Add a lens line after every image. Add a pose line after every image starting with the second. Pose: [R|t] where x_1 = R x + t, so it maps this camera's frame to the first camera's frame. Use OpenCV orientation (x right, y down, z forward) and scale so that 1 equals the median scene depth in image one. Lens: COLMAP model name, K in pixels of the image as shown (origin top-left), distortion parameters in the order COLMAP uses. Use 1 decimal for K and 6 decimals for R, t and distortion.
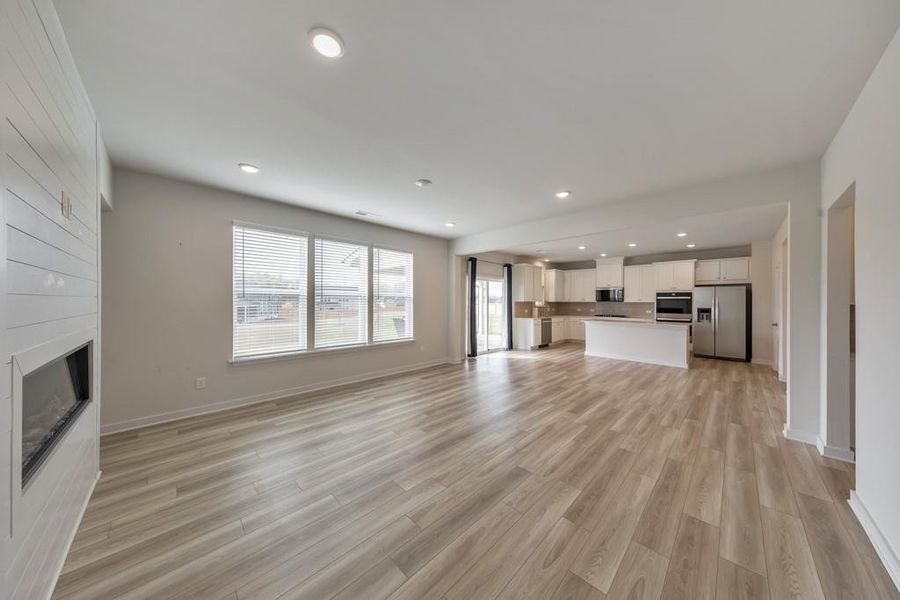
lens RADIAL K [[286.9, 0, 454.9], [0, 286.9, 301.7], [0, 0, 1]] dist [0.000182, 0.000024]
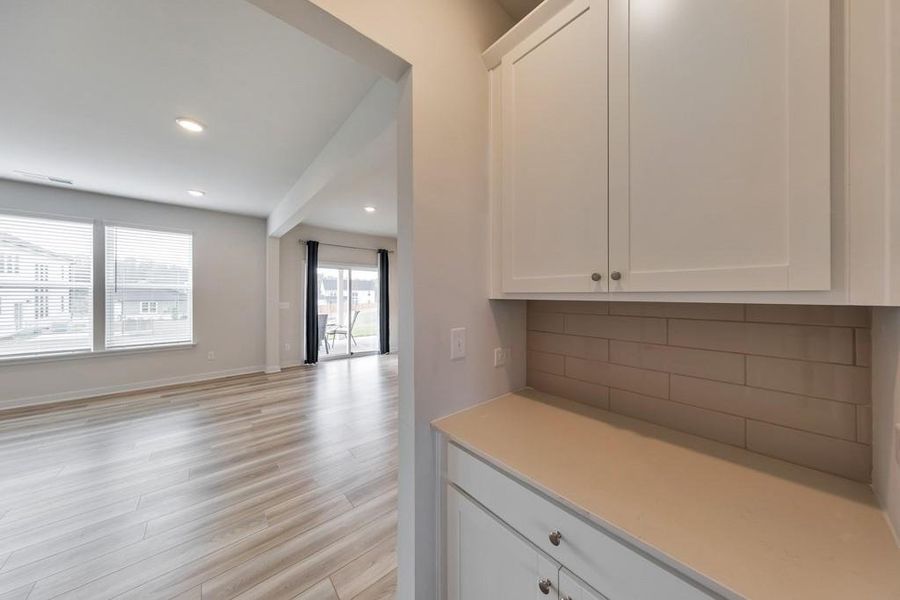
lens RADIAL K [[286.9, 0, 454.9], [0, 286.9, 301.7], [0, 0, 1]] dist [0.000182, 0.000024]
pose [[0.997498, -0.002700, -0.070640, 0.570925], [0.004084, 0.999803, 0.019448, 0.004410], [0.070573, -0.019688, 0.997312, 0.240939]]
